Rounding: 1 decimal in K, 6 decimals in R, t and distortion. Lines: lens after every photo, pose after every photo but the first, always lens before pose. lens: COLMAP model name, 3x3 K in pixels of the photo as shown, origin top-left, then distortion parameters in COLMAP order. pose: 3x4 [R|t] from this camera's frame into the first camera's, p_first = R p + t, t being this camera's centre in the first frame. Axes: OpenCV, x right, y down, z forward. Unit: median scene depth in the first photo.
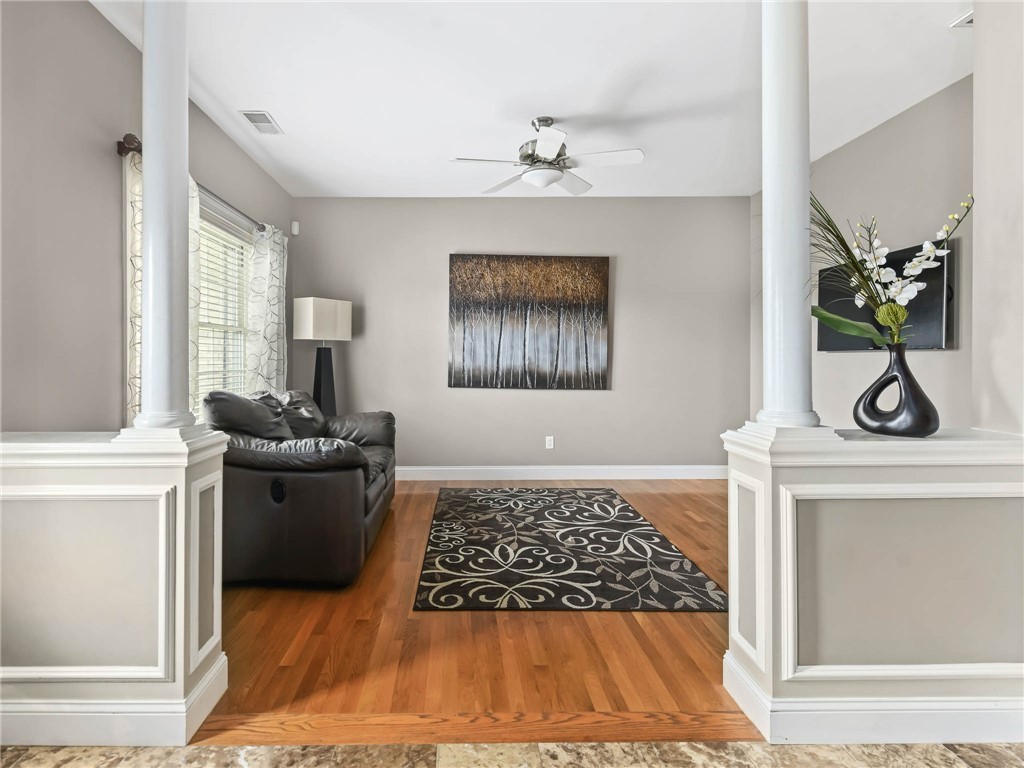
lens RADIAL K [[519.1, 0, 470.5], [0, 519.1, 358.8], [0, 0, 1]] dist [0.005355, -0.002878]
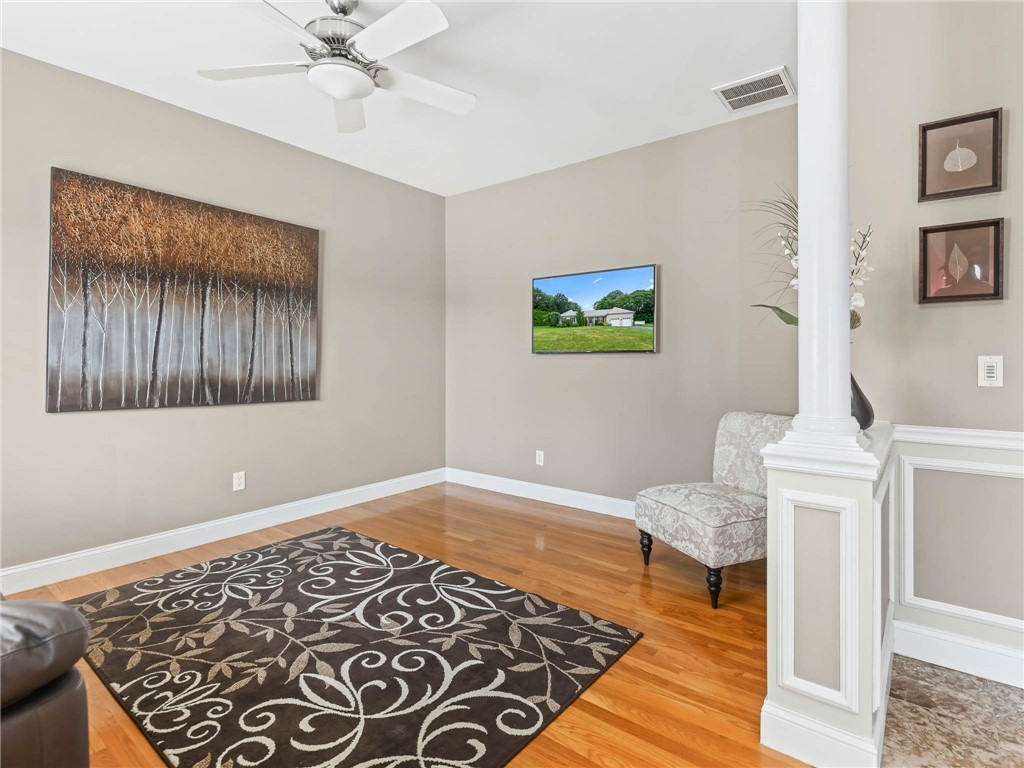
lens RADIAL K [[519.1, 0, 515.6], [0, 519.1, 360.0], [0, 0, 1]] dist [0.005355, -0.002878]
pose [[0.631044, 0.001632, 0.775745, -0.206354], [-0.000765, 0.999999, -0.001482, 0.000372], [-0.775746, 0.000342, 0.631045, 0.370633]]
